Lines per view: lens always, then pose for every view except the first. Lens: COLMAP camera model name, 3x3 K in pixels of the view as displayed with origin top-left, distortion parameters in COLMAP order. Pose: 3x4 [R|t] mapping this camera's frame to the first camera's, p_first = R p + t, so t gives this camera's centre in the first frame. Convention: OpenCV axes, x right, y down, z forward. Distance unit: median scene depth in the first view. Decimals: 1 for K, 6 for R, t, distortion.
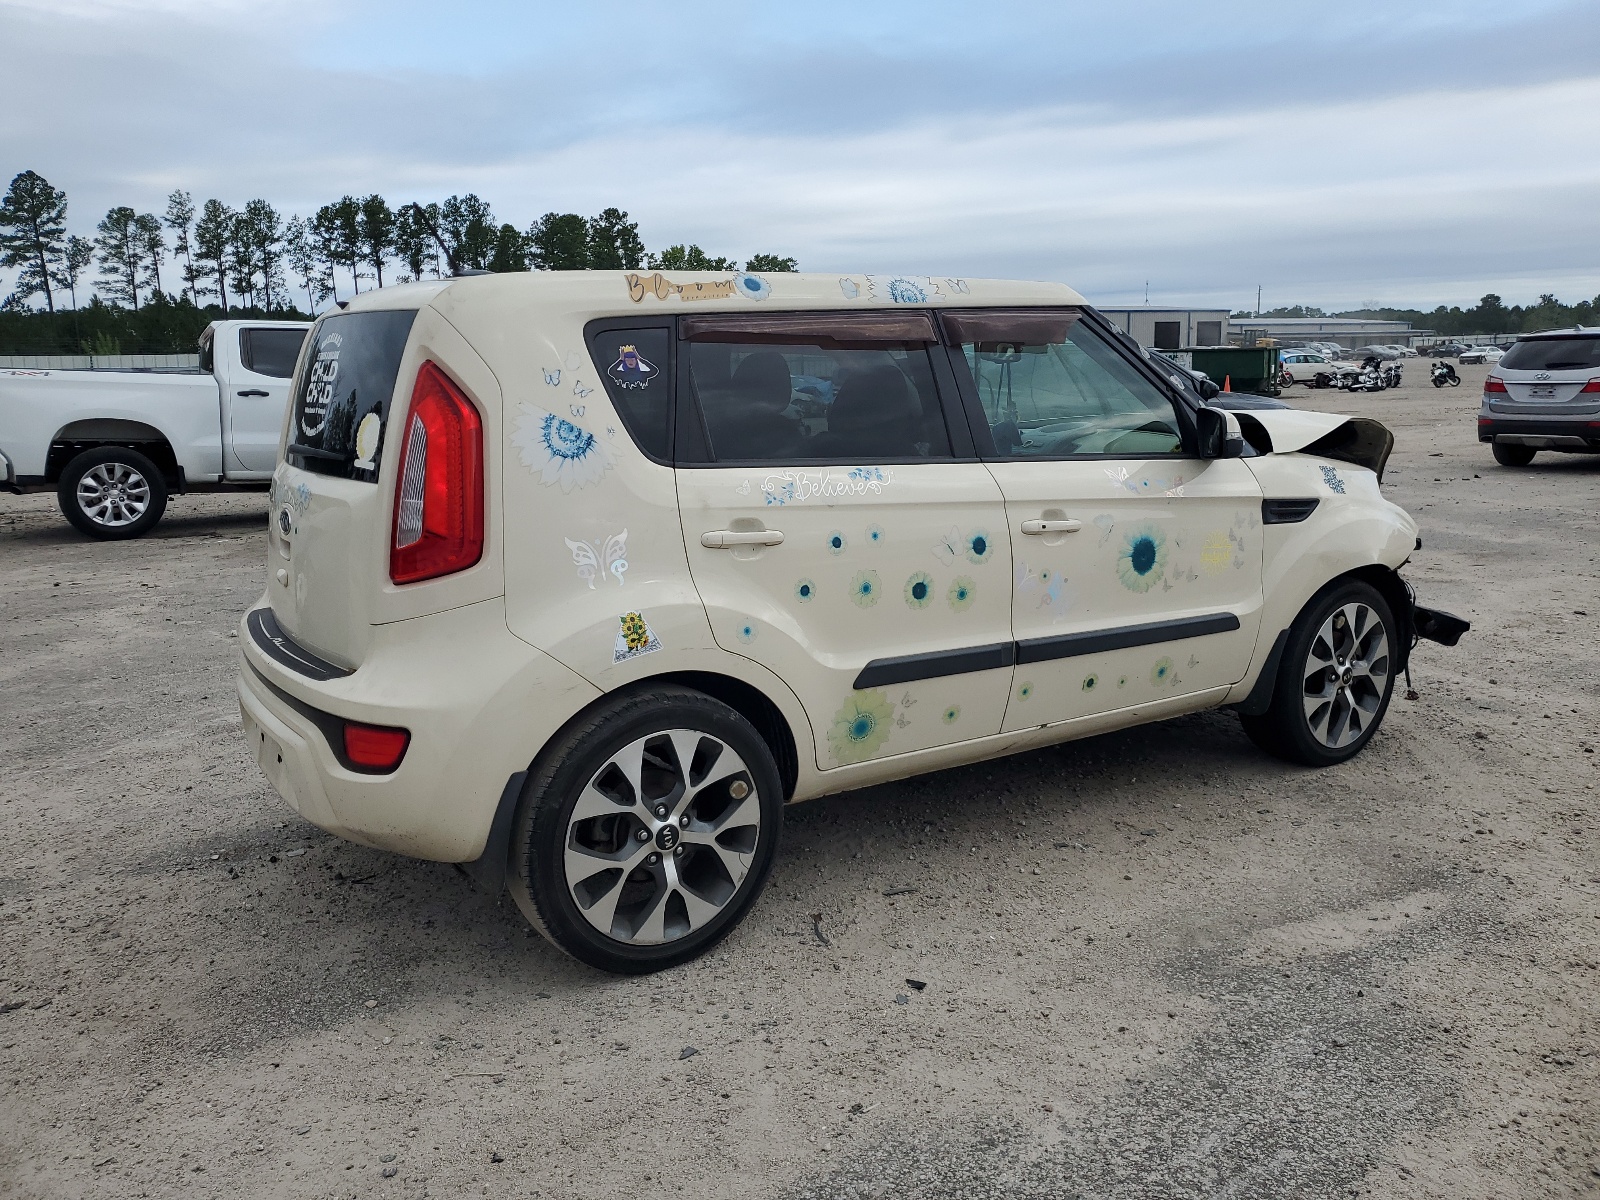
lens RADIAL K [[1199.4, 0, 800.0], [0, 1199.4, 600.0], [0, 0, 1]] dist [0.036453, -0.009591]
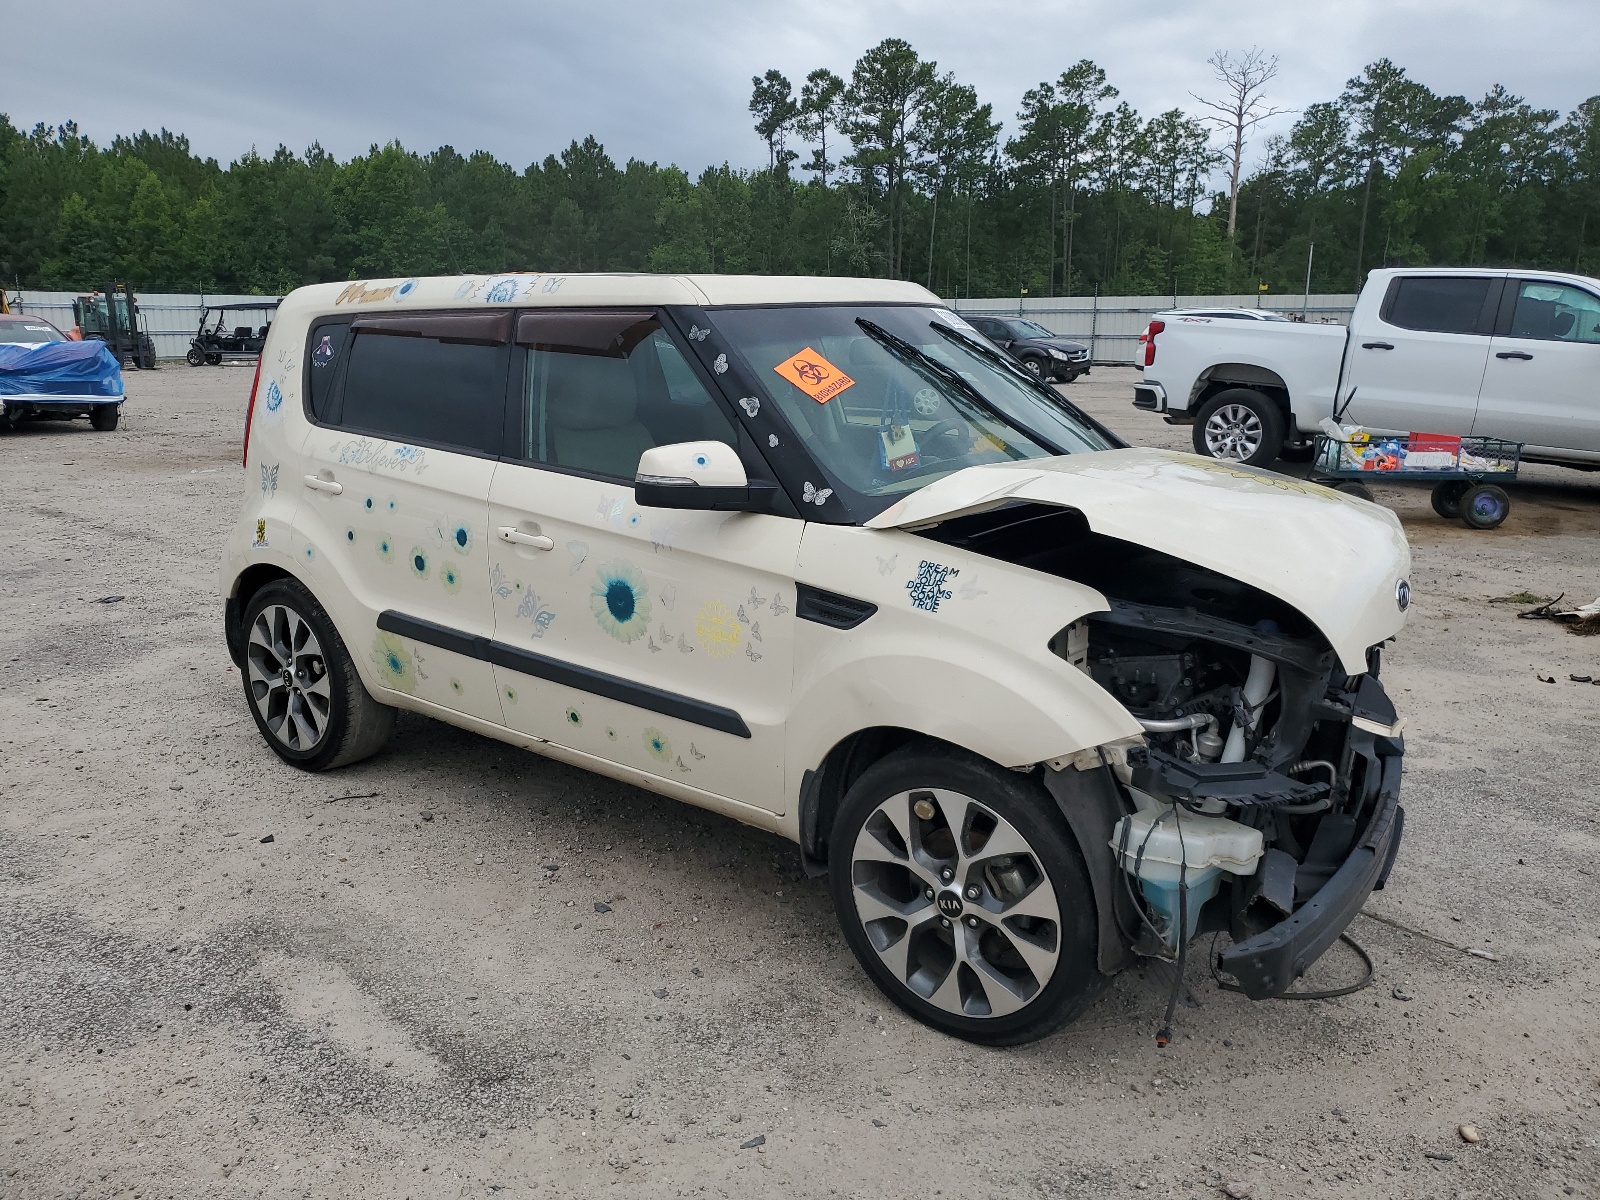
lens RADIAL K [[1198.4, 0, 800.0], [0, 1198.4, 600.0], [0, 0, 1]] dist [0.055021, 0.001447]
pose [[0.372372, 0.240434, -0.896399, 1.123741], [-0.193818, 0.964709, 0.178243, -0.219354], [0.907620, 0.107366, 0.405831, 0.772021]]
